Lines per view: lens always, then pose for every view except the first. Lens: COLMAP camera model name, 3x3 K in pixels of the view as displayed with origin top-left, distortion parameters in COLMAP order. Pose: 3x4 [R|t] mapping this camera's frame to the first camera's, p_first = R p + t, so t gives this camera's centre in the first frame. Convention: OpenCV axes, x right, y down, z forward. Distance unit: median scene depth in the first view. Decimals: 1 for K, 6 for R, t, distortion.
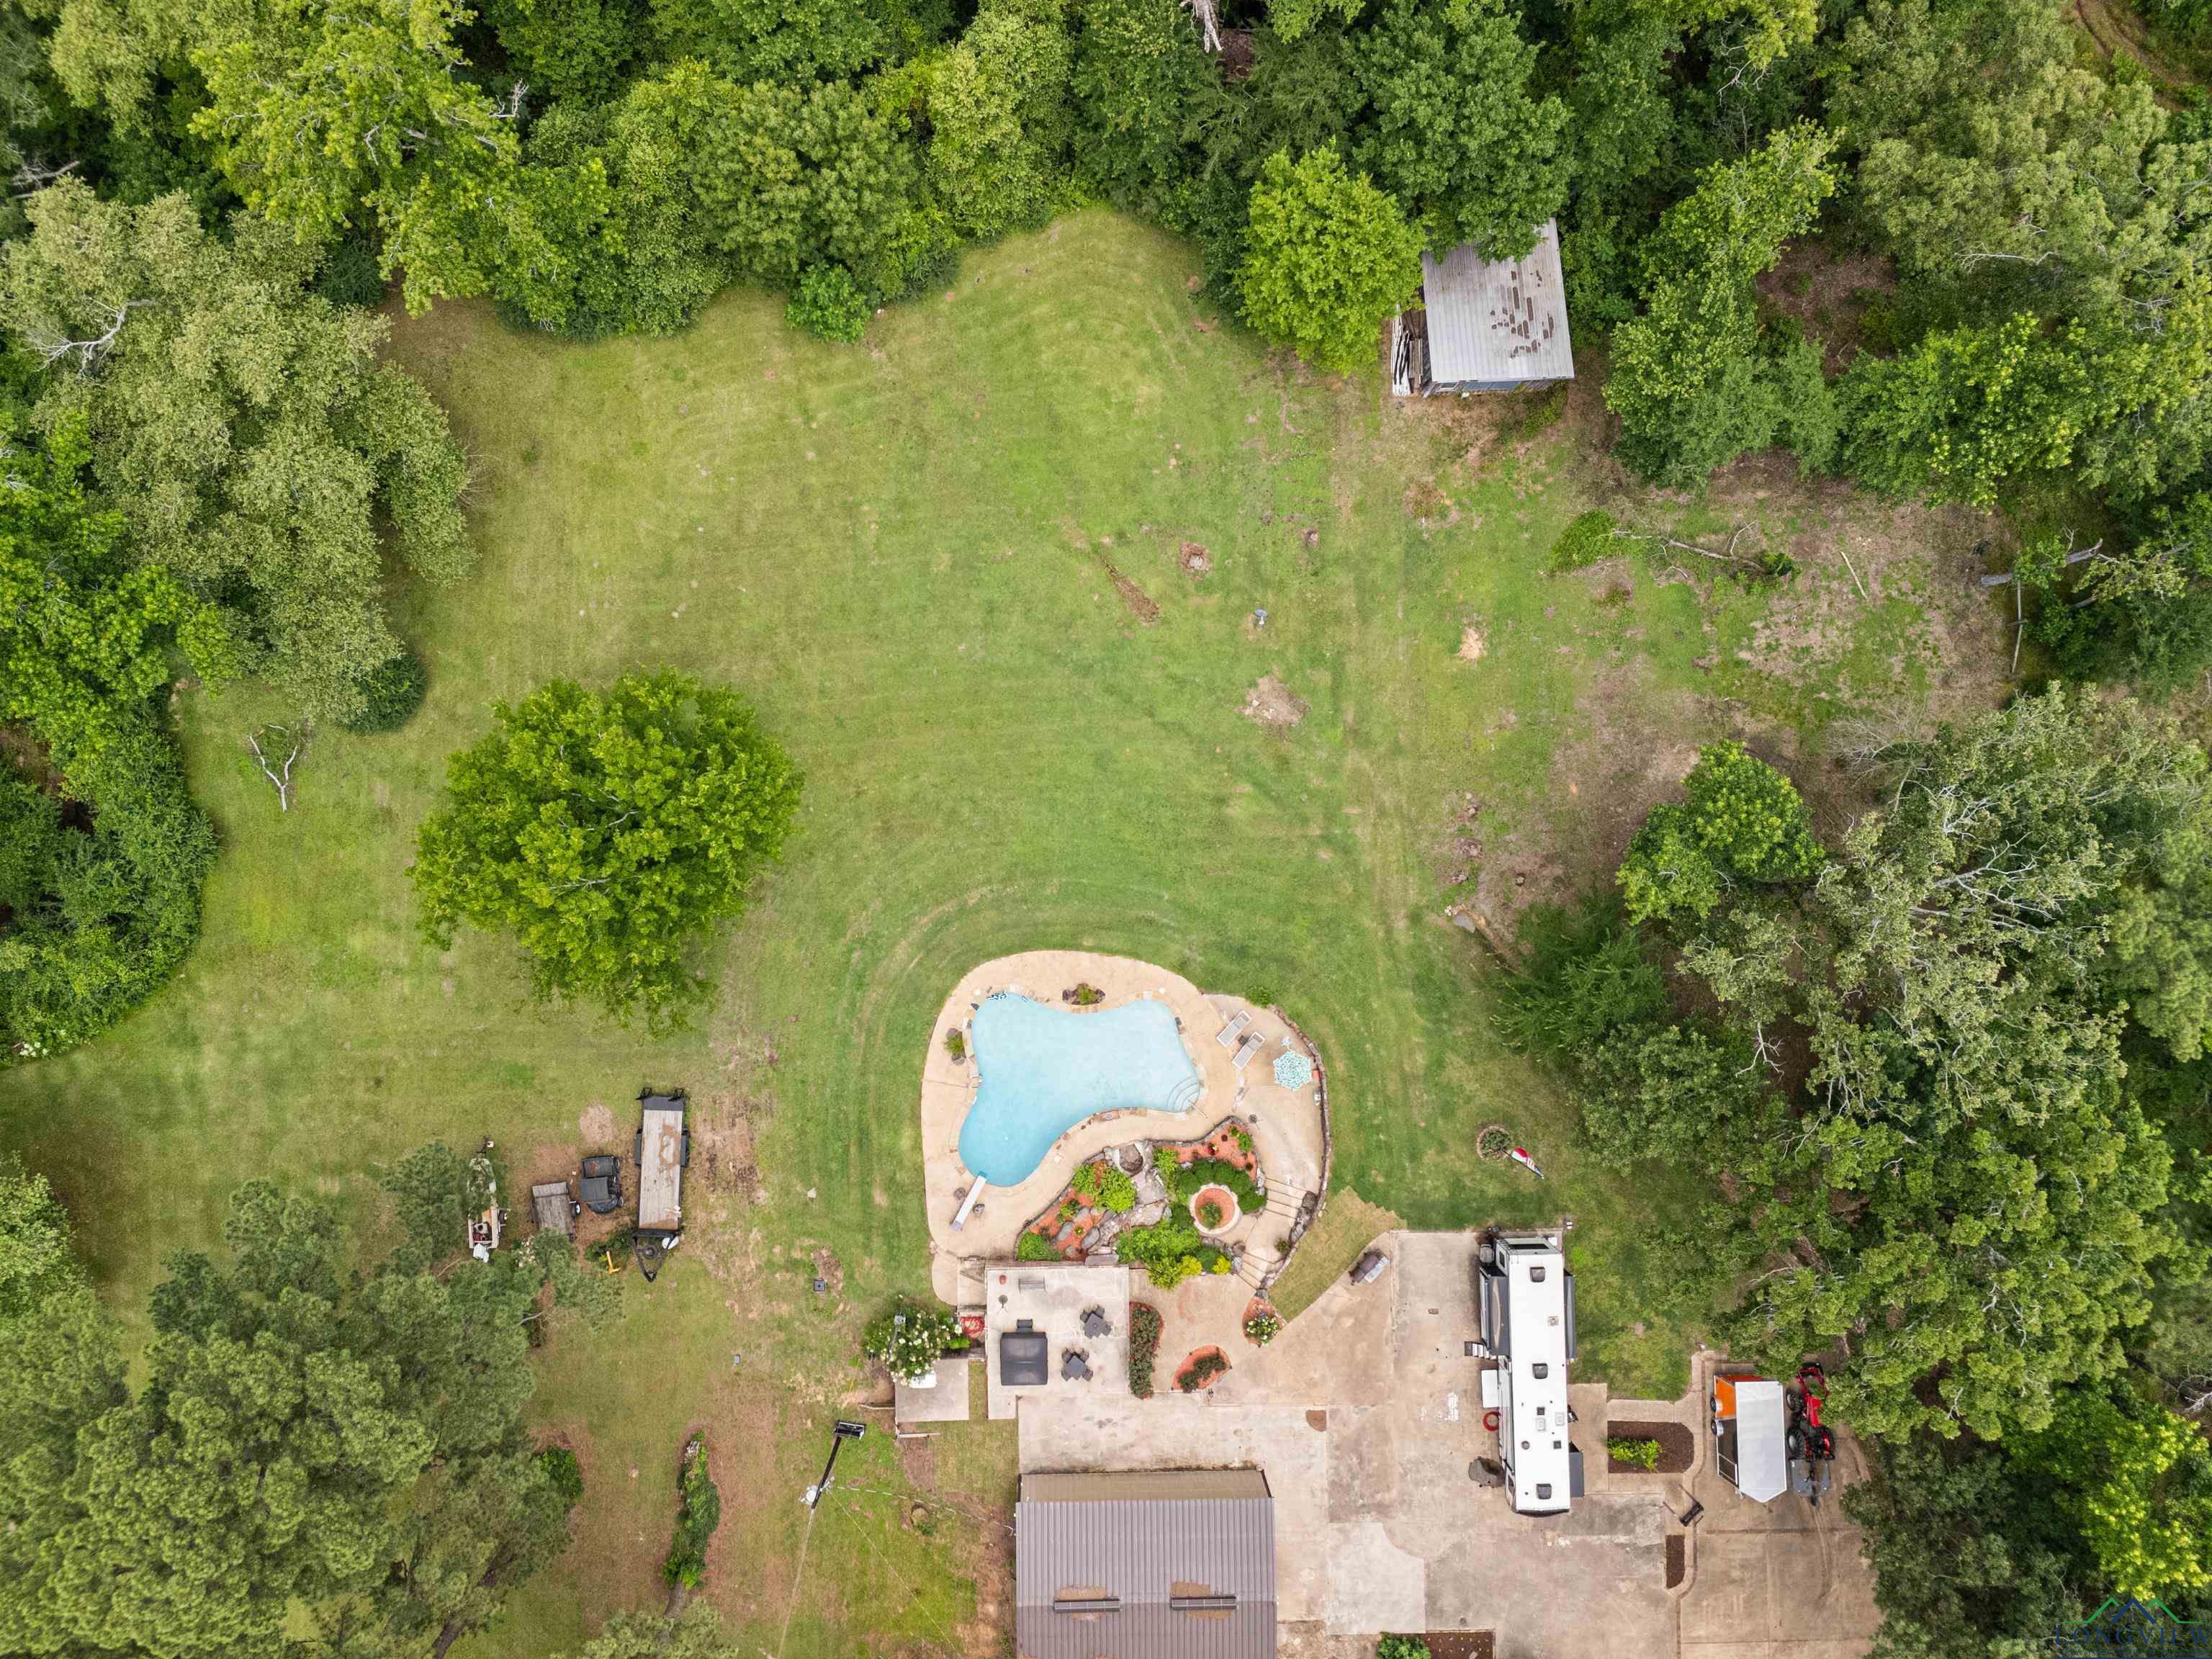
lens RADIAL K [[1558.1, 0, 1094.5], [0, 1558.1, 830.5], [0, 0, 1]] dist [0.088603, -0.093049]
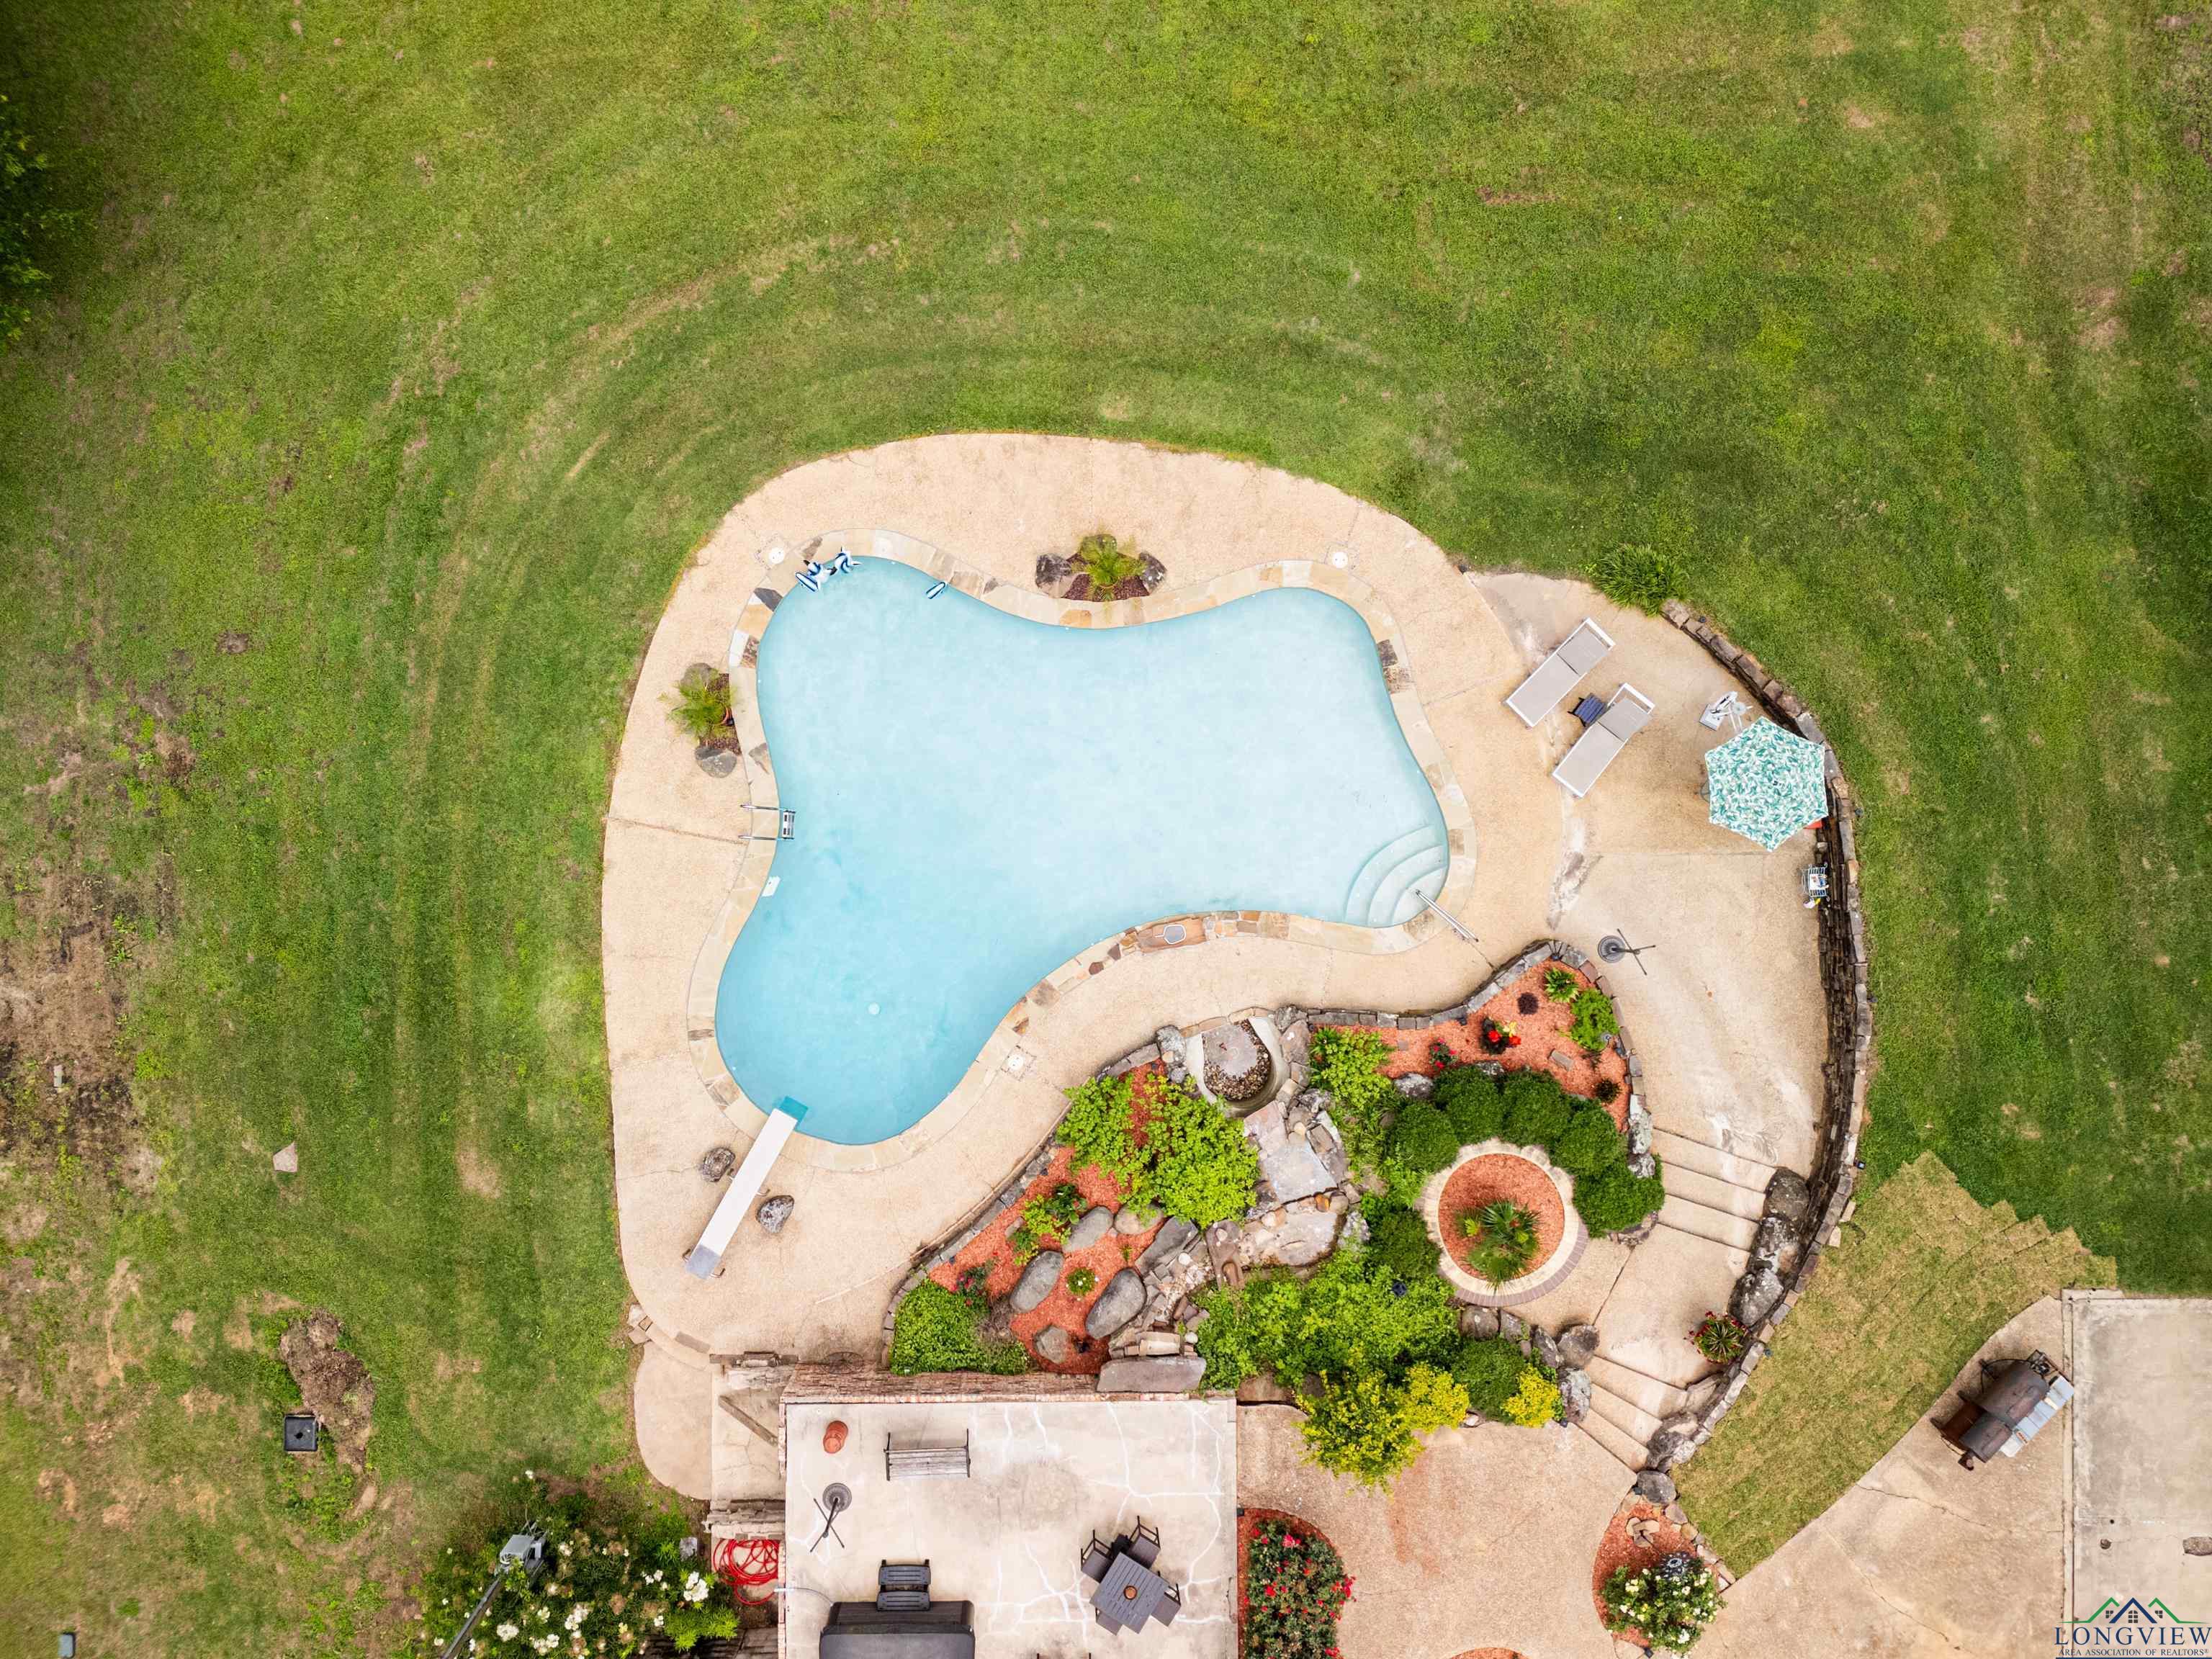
lens RADIAL K [[1629.2, 0, 1089.2], [0, 1629.2, 824.4], [0, 0, 1]] dist [0.083869, -0.101950]
pose [[0.999943, 0.009289, -0.005210, -0.007178], [-0.009231, 0.999896, 0.011071, 0.157968], [0.005312, -0.011022, 0.999925, 0.664520]]
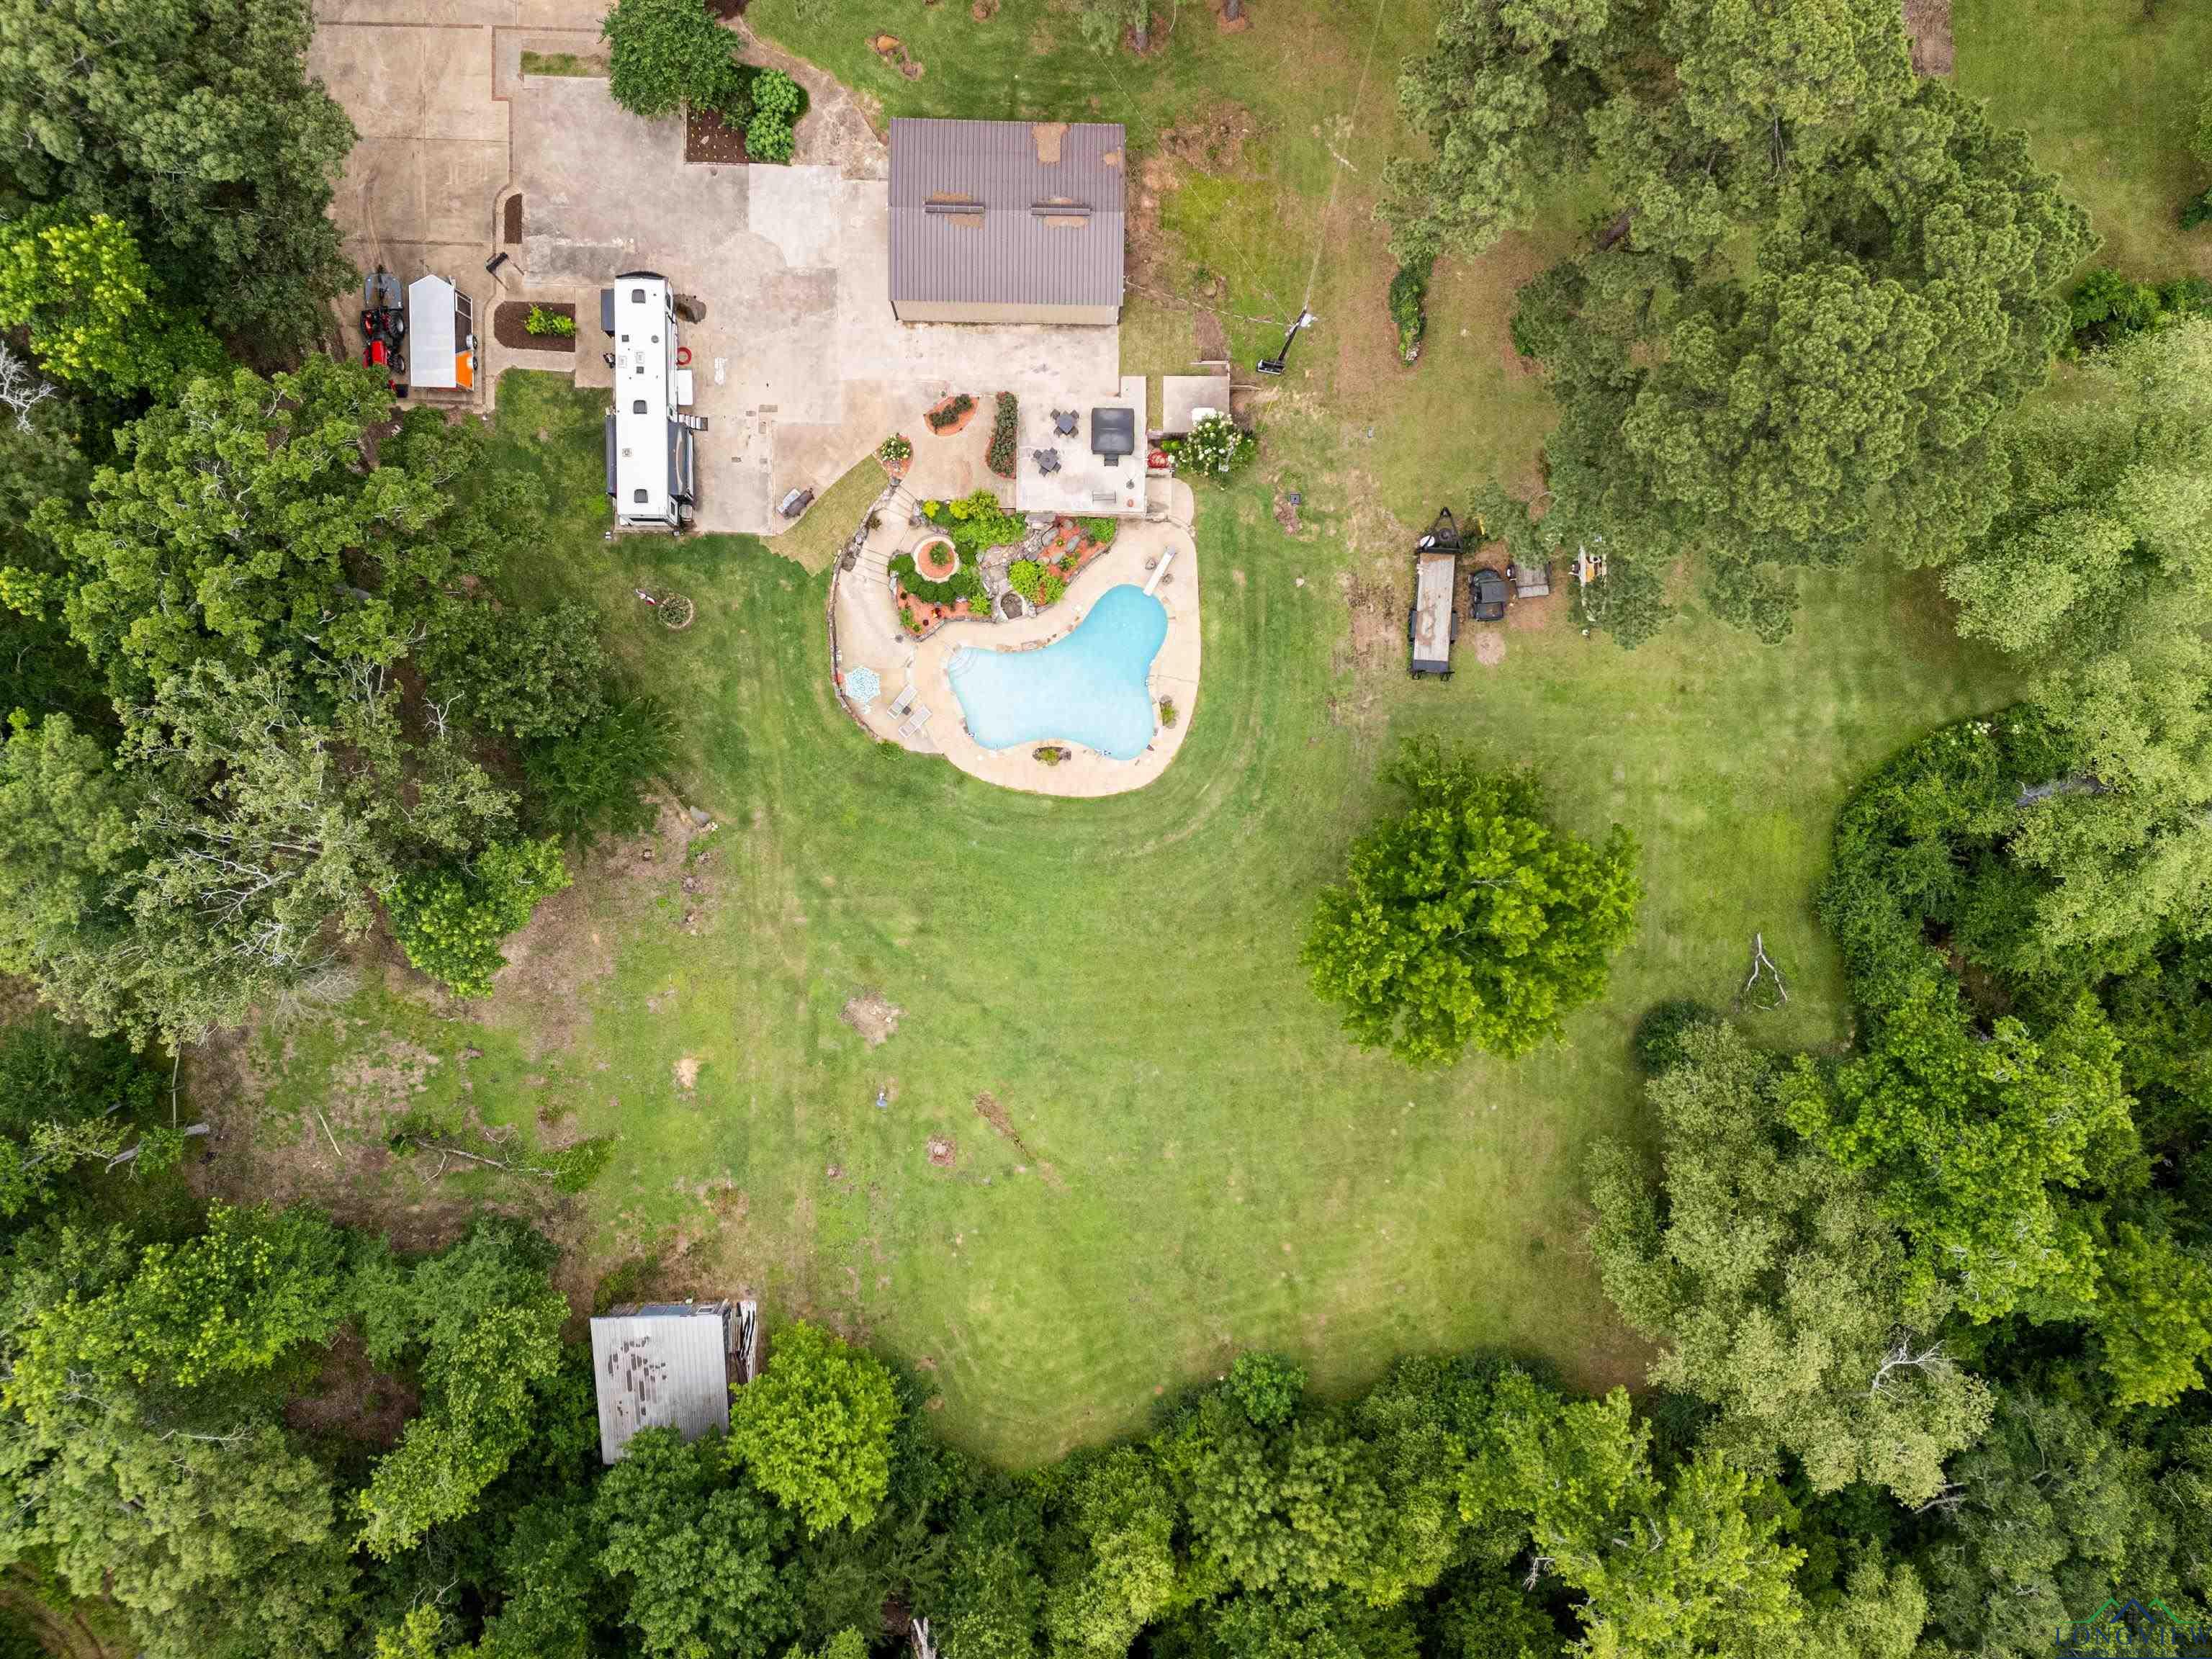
lens RADIAL K [[1532.9, 0, 1098.9], [0, 1532.9, 838.5], [0, 0, 1]] dist [0.092707, -0.115263]
pose [[-0.998580, -0.021004, -0.048956, 0.011660], [0.021349, -0.999751, -0.006535, 0.055755], [-0.048807, -0.007571, 0.998780, -0.082551]]
